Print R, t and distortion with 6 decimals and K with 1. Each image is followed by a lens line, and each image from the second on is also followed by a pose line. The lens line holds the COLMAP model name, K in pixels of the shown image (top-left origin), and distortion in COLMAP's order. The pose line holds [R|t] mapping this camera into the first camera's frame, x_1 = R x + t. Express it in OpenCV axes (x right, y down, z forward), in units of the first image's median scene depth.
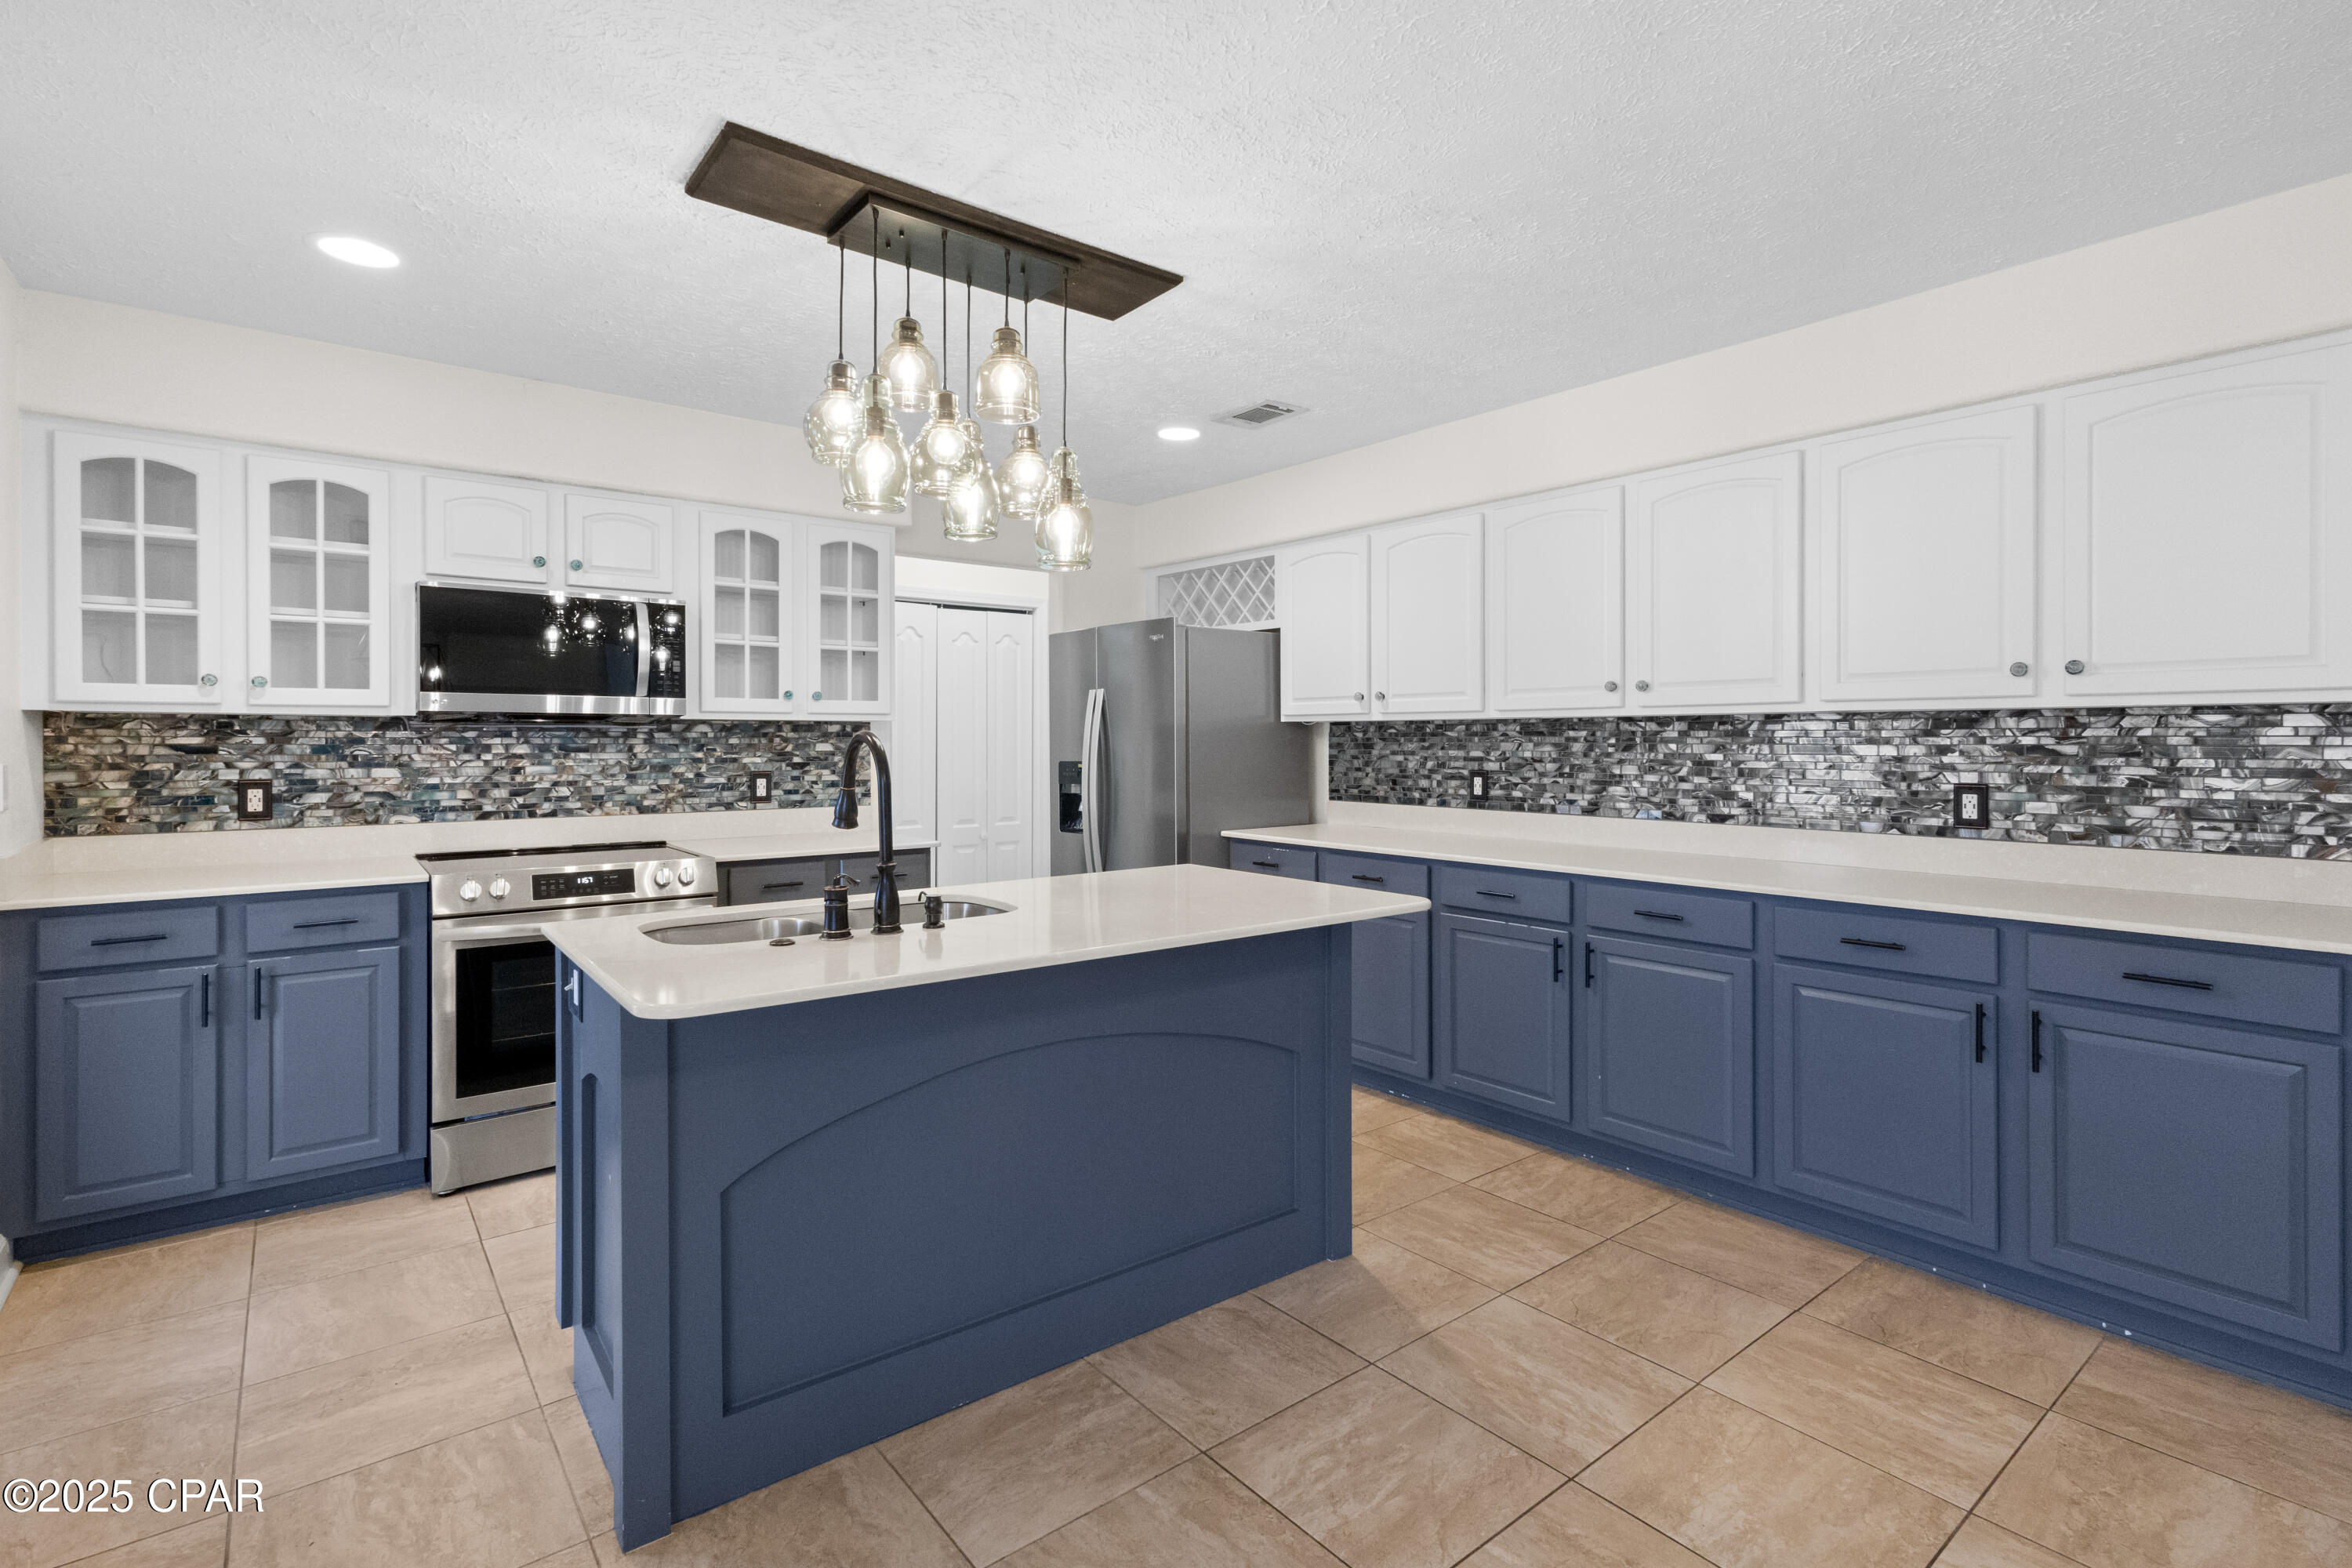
lens RADIAL K [[1100.1, 0, 1175.0], [0, 1100.1, 733.6], [0, 0, 1]] dist [-0.003110, 0.000403]
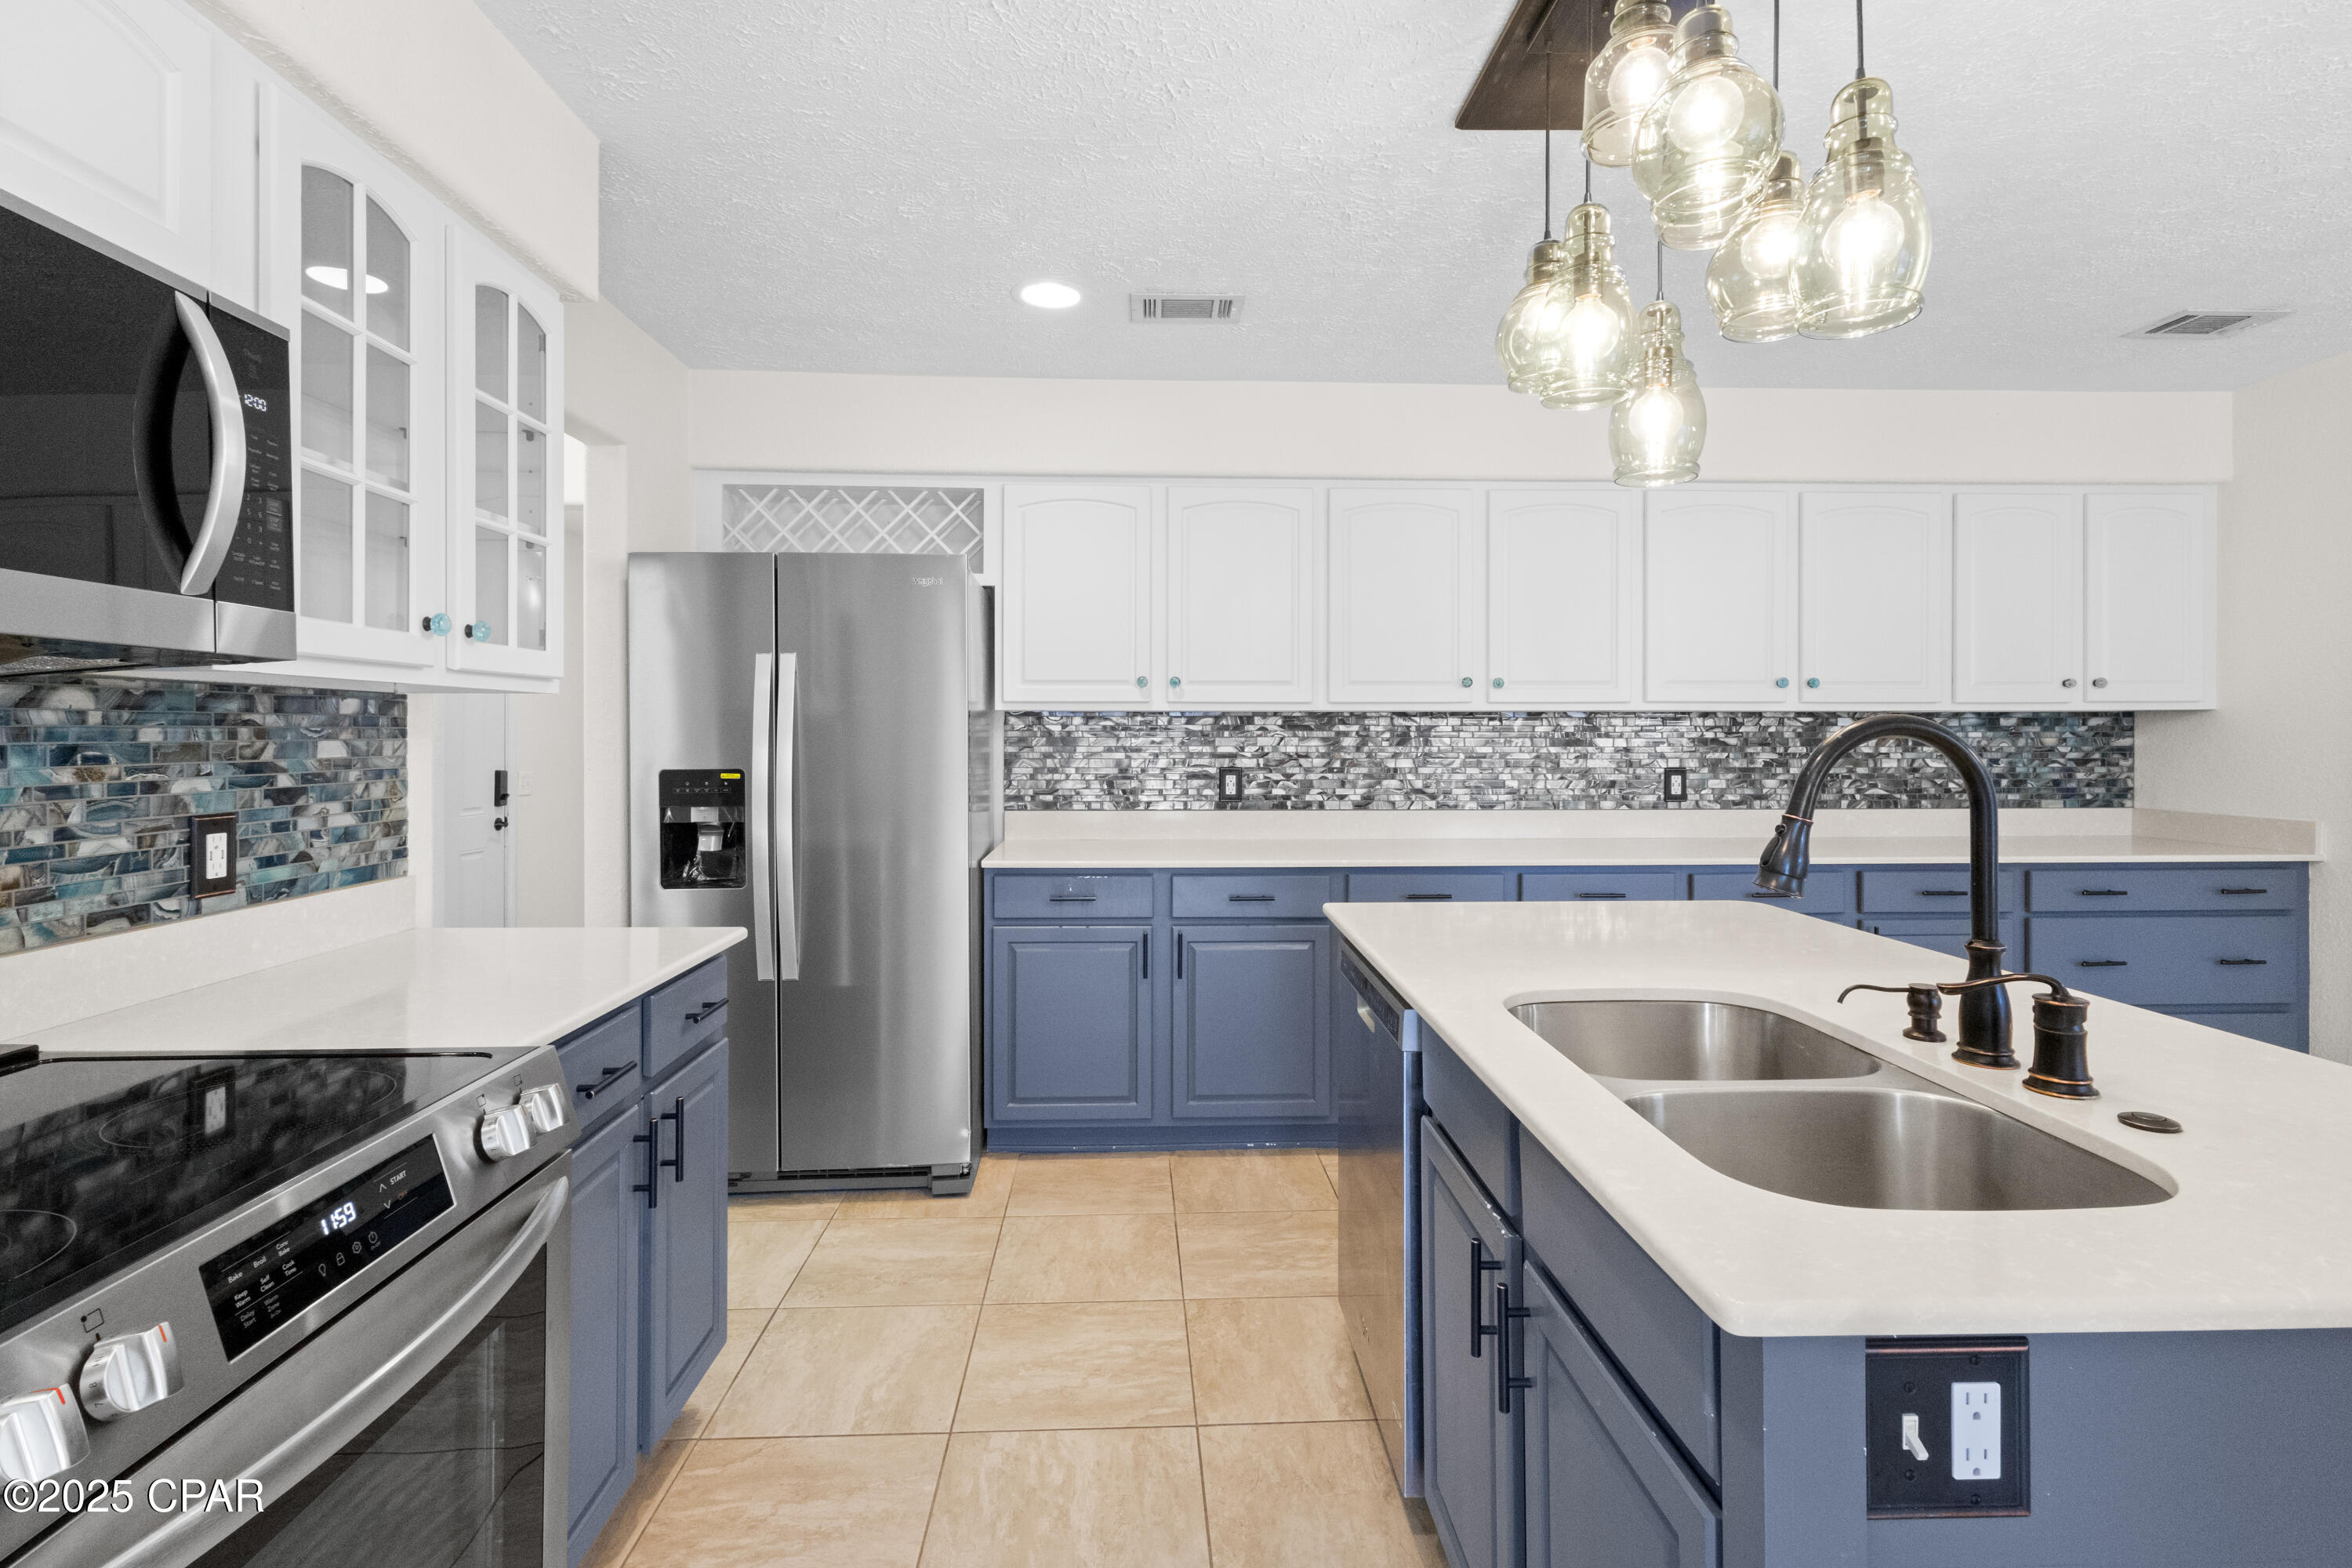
lens RADIAL K [[1100.1, 0, 1175.0], [0, 1100.1, 733.6], [0, 0, 1]] dist [-0.003110, 0.000403]
pose [[0.587186, 0.001522, 0.809451, -0.549641], [-0.004509, 0.999989, 0.001390, 0.004588], [-0.809440, -0.004466, 0.587186, 0.563906]]
